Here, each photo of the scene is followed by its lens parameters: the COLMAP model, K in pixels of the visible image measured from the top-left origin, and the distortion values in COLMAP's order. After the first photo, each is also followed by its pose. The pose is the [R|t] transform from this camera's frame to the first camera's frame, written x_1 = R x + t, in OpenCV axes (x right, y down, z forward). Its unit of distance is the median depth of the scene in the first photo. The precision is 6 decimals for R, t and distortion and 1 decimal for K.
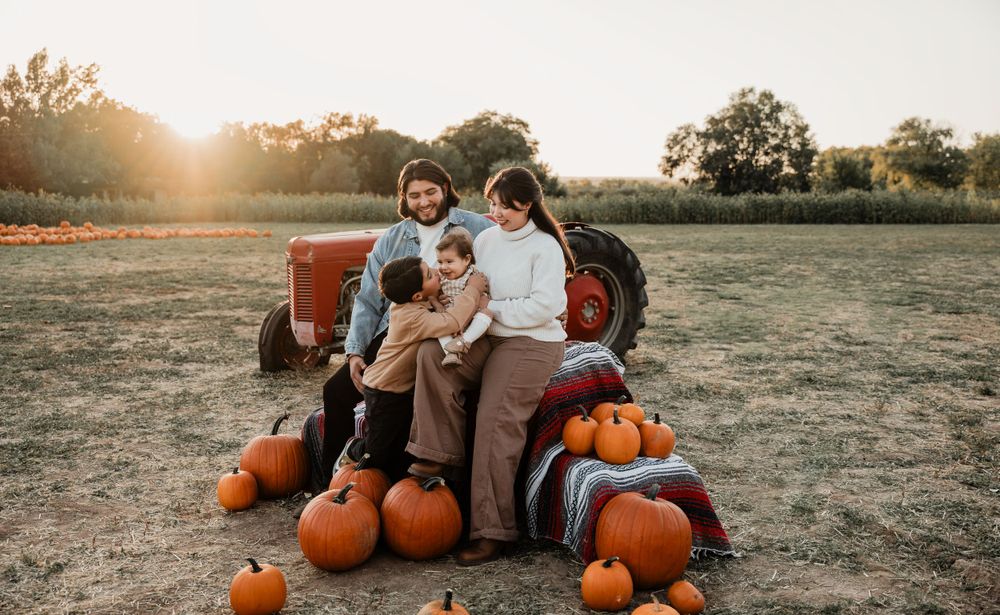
lens RADIAL K [[1067.6, 0, 491.6], [0, 1067.6, 305.0], [0, 0, 1]] dist [0.016081, 0.000000]
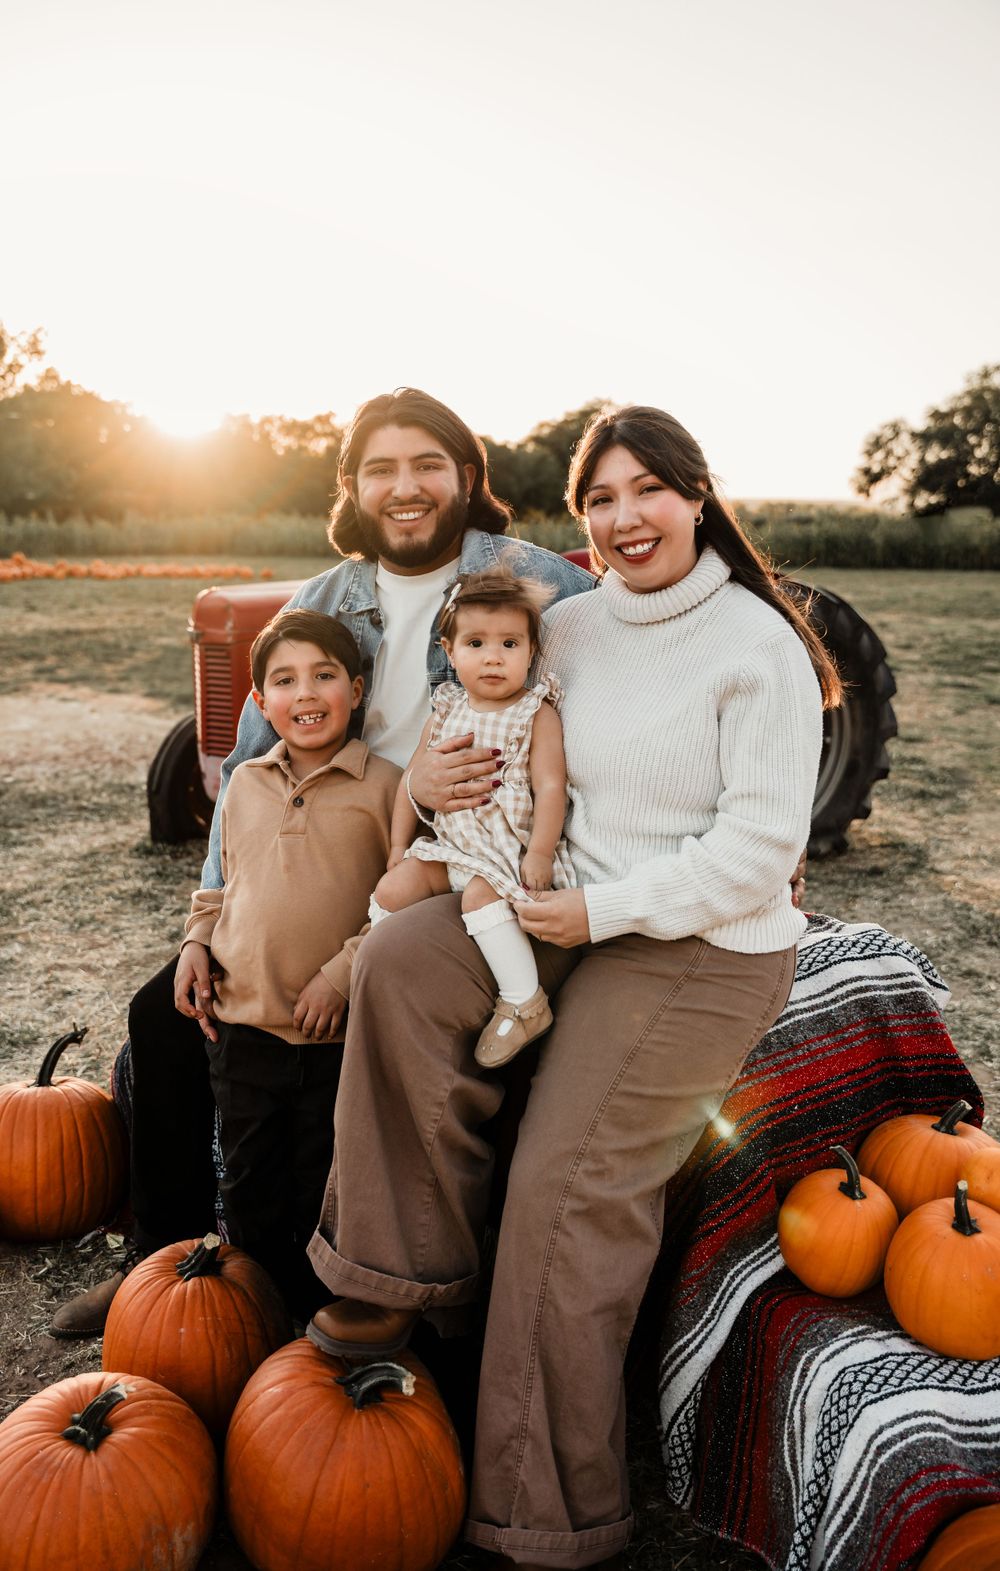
lens RADIAL K [[1396.4, 0, 459.8], [0, 1396.4, 776.0], [0, 0, 1]] dist [-0.012504, 0.012046]
pose [[0.994978, 0.030465, -0.095348, 0.002509], [-0.023099, 0.996731, 0.077425, -0.026425], [0.097395, -0.074834, 0.992428, 0.310051]]
